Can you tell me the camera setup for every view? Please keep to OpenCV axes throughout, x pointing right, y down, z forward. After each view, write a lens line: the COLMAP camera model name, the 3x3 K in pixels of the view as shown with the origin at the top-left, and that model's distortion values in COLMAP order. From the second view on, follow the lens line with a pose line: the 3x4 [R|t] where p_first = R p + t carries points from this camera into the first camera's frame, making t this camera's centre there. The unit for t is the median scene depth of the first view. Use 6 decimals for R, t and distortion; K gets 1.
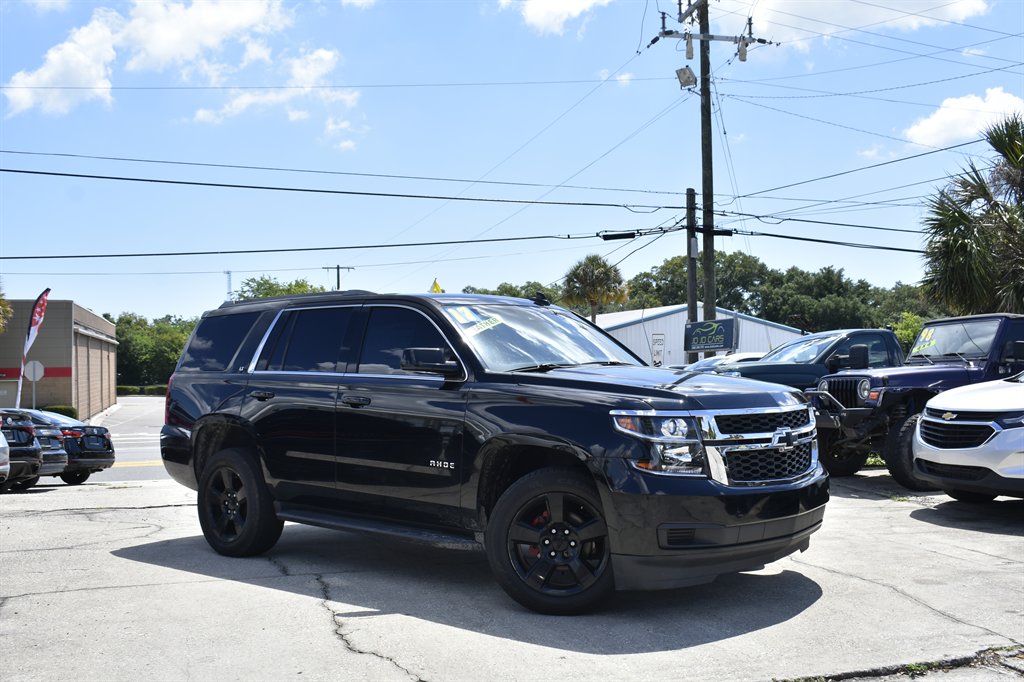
lens RADIAL K [[1094.1, 0, 512.0], [0, 1094.1, 341.0], [0, 0, 1]] dist [-0.014772, -0.011721]
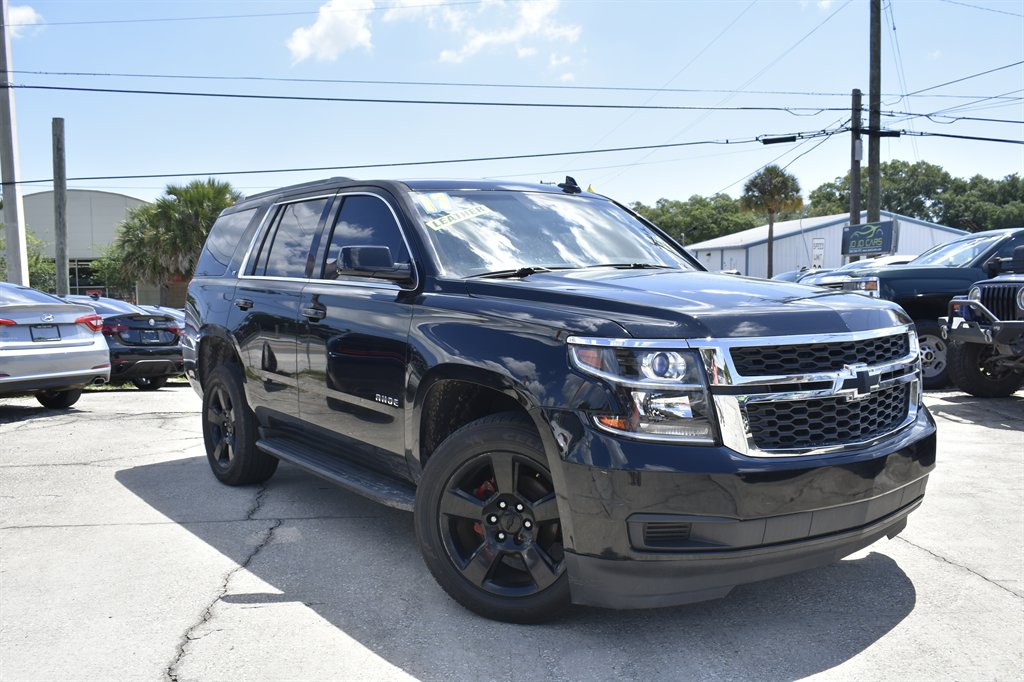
lens RADIAL K [[931.9, 0, 512.0], [0, 931.9, 341.0], [0, 0, 1]] dist [-0.013655, -0.015937]
pose [[0.977436, 0.015985, -0.210625, 0.109344], [0.004866, 0.995164, 0.098109, 0.006553], [0.211175, -0.096920, 0.972631, 0.277424]]
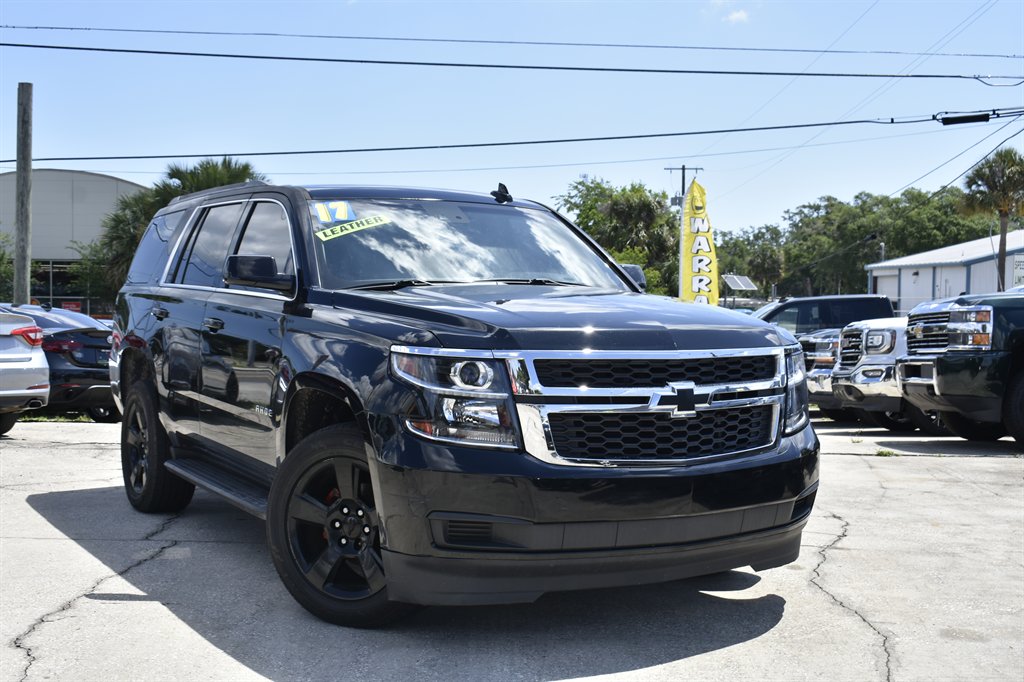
lens RADIAL K [[1338.6, 0, 512.0], [0, 1338.6, 341.0], [0, 0, 1]] dist [-0.008757, -0.049951]
pose [[0.946688, 0.035896, -0.320144, 0.272353], [-0.016679, 0.997901, 0.062570, 0.003539], [0.321719, -0.053894, 0.945300, 0.134606]]
